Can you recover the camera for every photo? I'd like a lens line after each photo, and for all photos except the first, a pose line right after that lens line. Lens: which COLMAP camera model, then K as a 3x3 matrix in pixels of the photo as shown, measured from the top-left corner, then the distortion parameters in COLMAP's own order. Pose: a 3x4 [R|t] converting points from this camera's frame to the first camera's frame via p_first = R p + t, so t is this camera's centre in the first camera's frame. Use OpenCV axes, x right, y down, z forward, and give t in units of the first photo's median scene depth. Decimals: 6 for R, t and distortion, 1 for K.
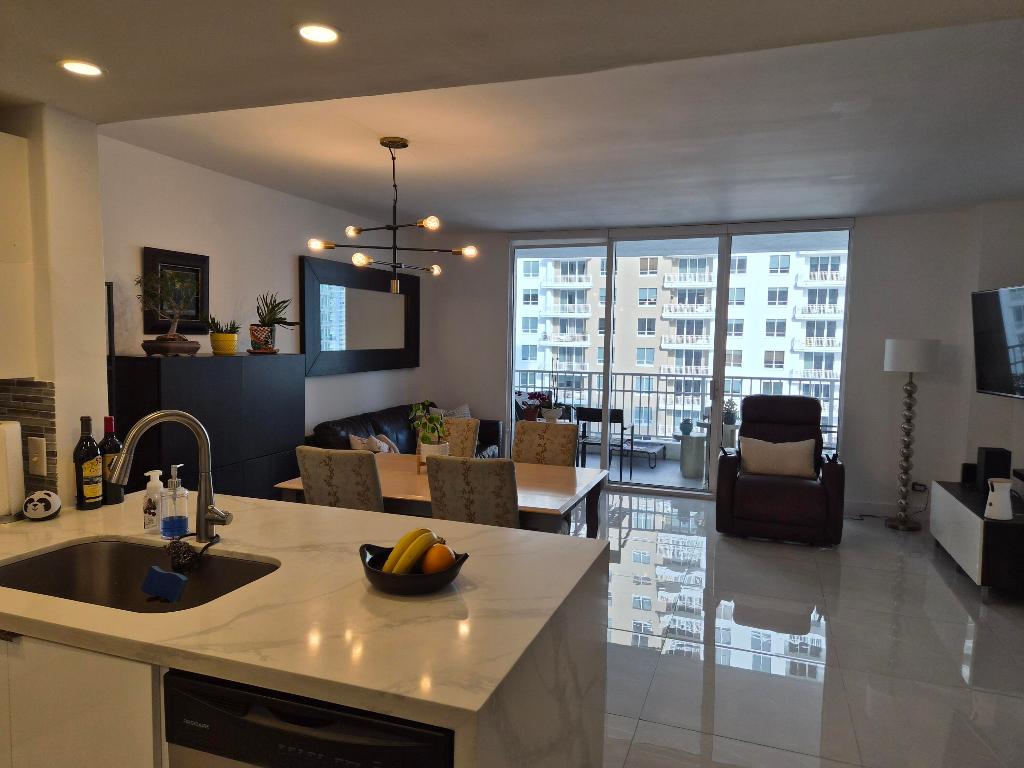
lens RADIAL K [[682.1, 0, 517.7], [0, 682.1, 389.8], [0, 0, 1]] dist [0.075895, -0.074729]
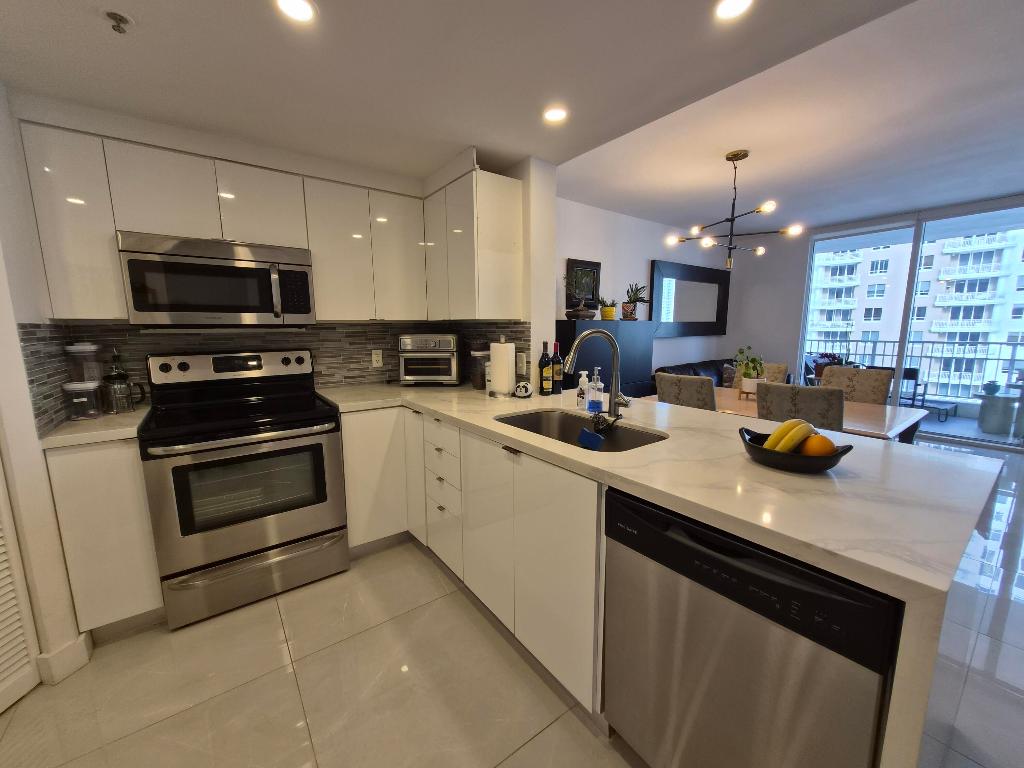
lens RADIAL K [[402.9, 0, 515.7], [0, 402.9, 388.3], [0, 0, 1]] dist [-0.000860, 0.000158]
pose [[0.833851, 0.061616, -0.548540, -0.072533], [-0.023664, 0.996827, 0.075999, 0.045926], [0.551482, -0.050391, 0.832663, 0.068161]]
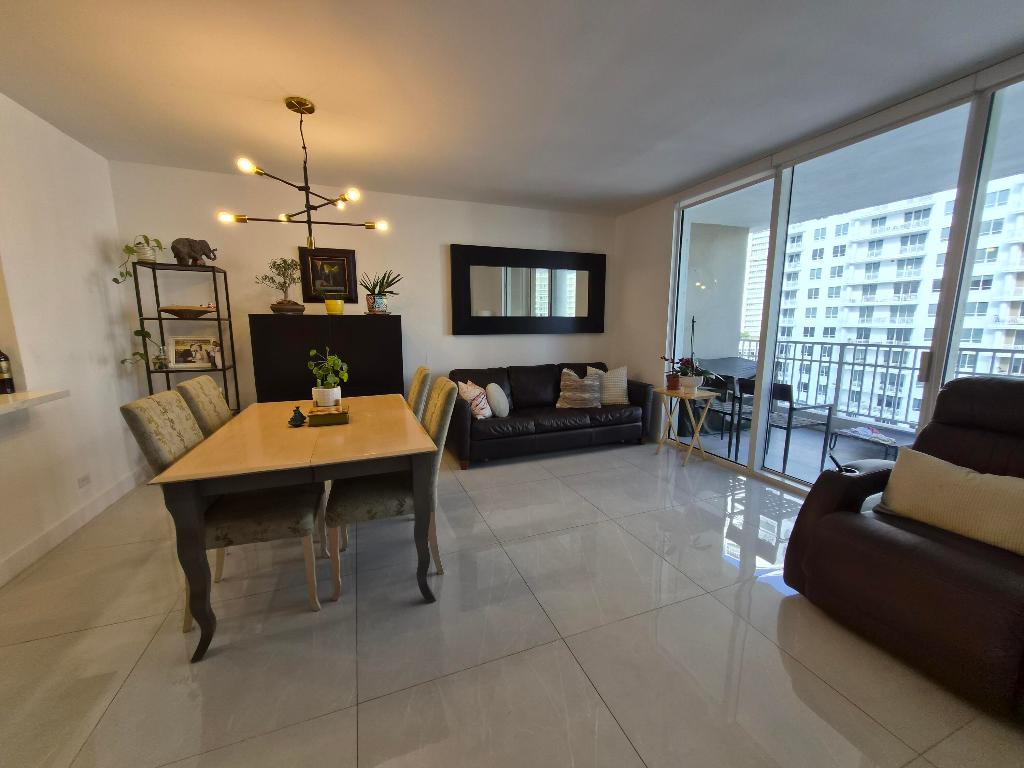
lens RADIAL K [[401.2, 0, 513.5], [0, 401.2, 387.3], [0, 0, 1]] dist [-0.001674, 0.000407]
pose [[0.651909, 0.103125, -0.751253, 0.510110], [-0.047500, 0.994317, 0.095272, 0.003655], [0.756808, -0.026424, 0.653102, 0.765922]]
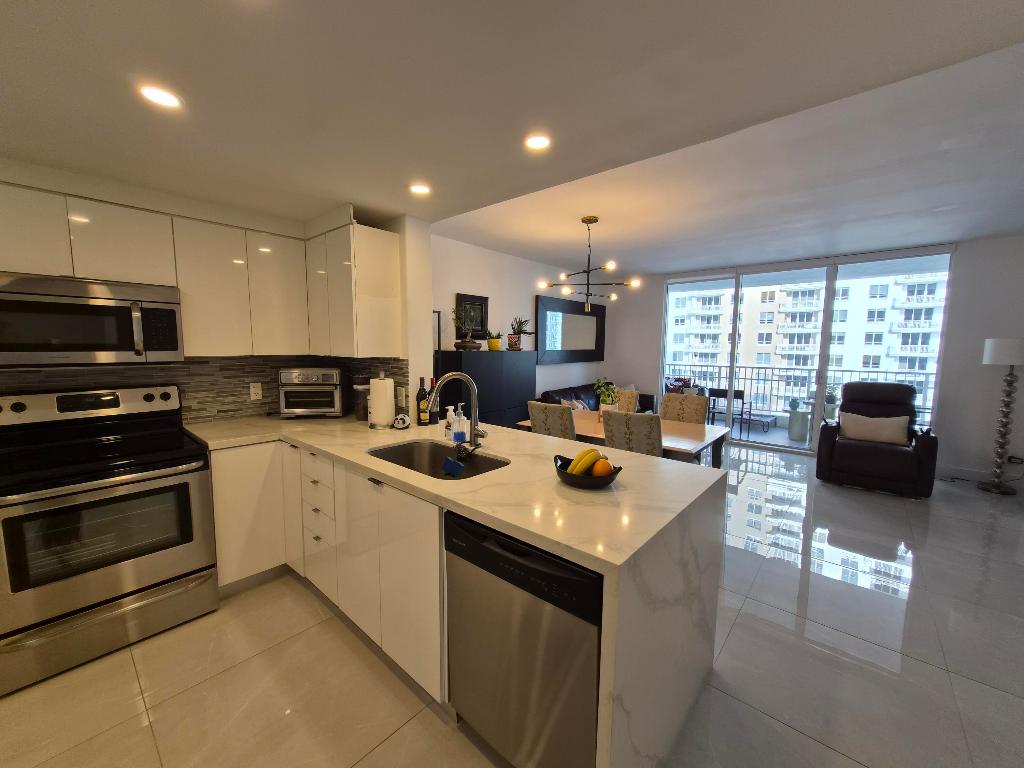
lens RADIAL K [[401.2, 0, 513.5], [0, 401.2, 387.3], [0, 0, 1]] dist [-0.001674, 0.000407]
pose [[0.931765, 0.029768, -0.361840, 0.008576], [-0.021675, 0.999416, 0.026404, 0.017989], [0.362415, -0.016759, 0.931866, 0.033828]]
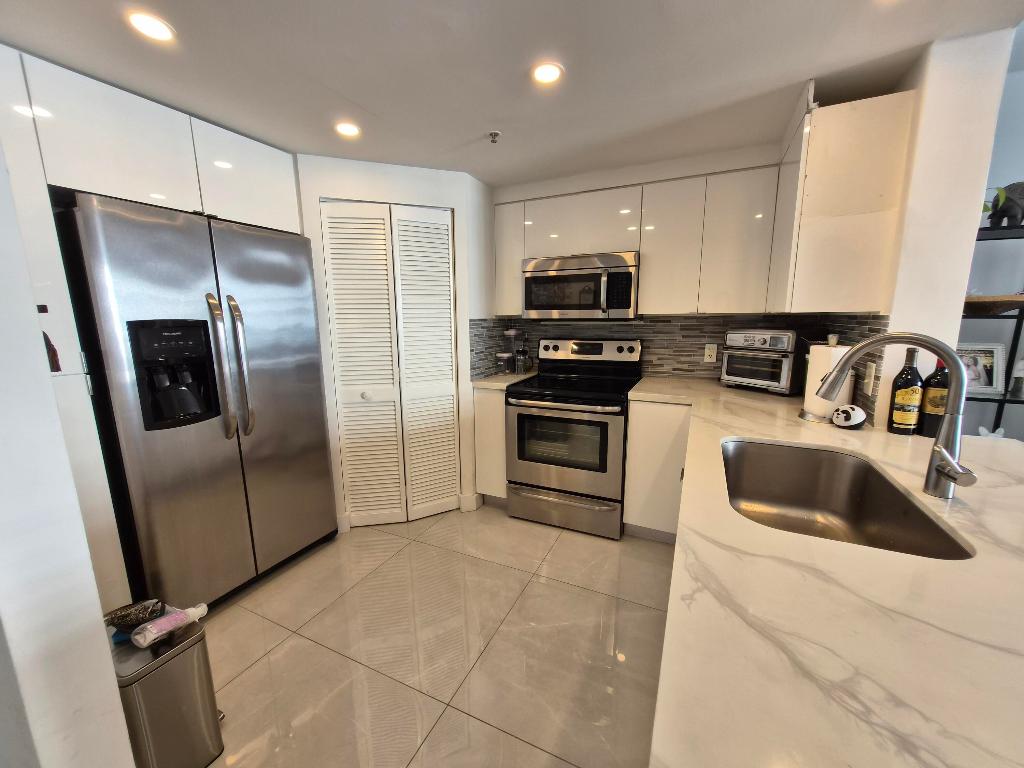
lens RADIAL K [[401.2, 0, 513.5], [0, 401.2, 387.3], [0, 0, 1]] dist [-0.001674, 0.000407]
pose [[-0.094104, 0.155904, -0.983279, 0.027972], [-0.071569, 0.984047, 0.162876, 0.023925], [0.992987, 0.085700, -0.081445, 0.258349]]
